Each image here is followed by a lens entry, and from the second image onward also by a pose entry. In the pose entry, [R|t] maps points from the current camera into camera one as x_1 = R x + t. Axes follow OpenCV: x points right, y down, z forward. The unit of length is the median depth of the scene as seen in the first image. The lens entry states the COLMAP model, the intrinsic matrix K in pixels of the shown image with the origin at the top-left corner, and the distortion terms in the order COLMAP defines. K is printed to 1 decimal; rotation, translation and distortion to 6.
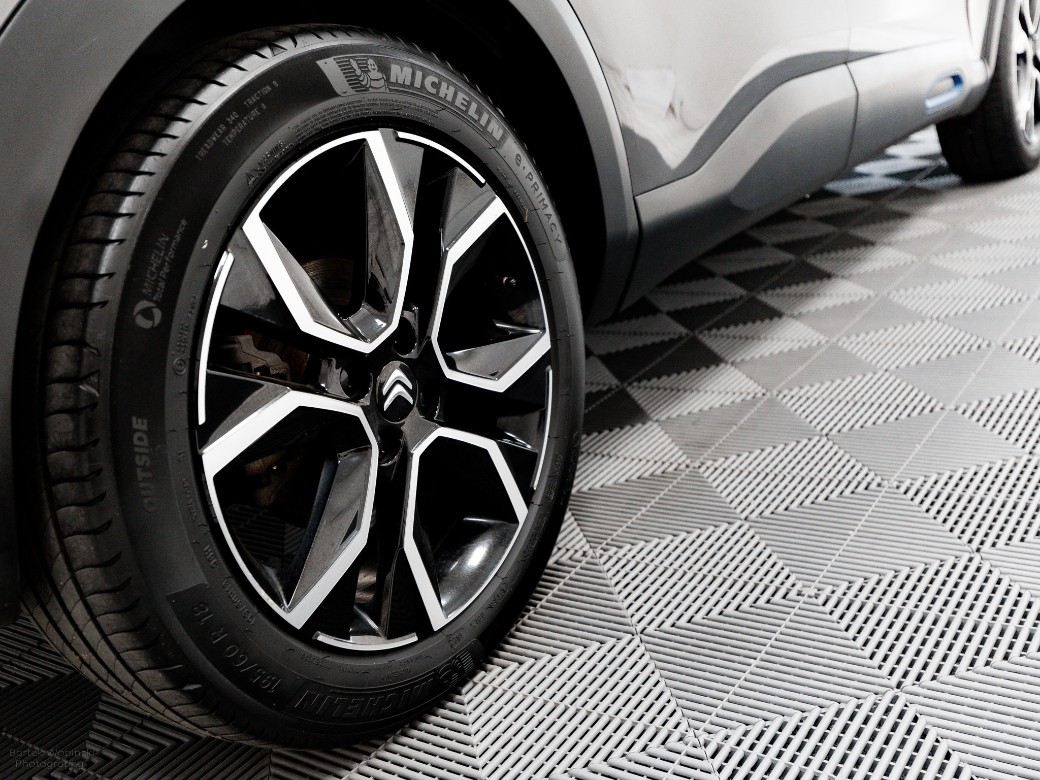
lens RADIAL K [[1123.4, 0, 520.0], [0, 1123.4, 390.0], [0, 0, 1]] dist [0.015995, -0.021041]
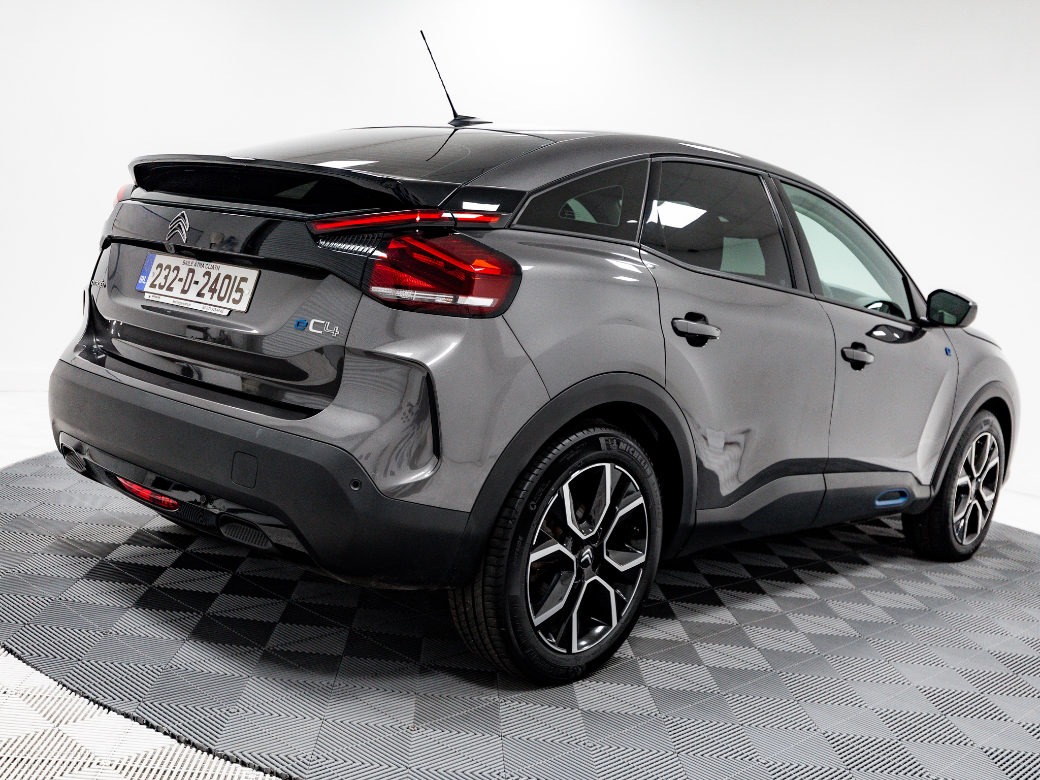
lens RADIAL K [[1123.4, 0, 520.0], [0, 1123.4, 390.0], [0, 0, 1]] dist [0.015995, -0.021041]
pose [[0.954360, 0.283737, -0.093227, -0.114272], [-0.297050, 0.934153, -0.197786, 0.187595], [0.030969, 0.216452, 0.975802, -1.533676]]
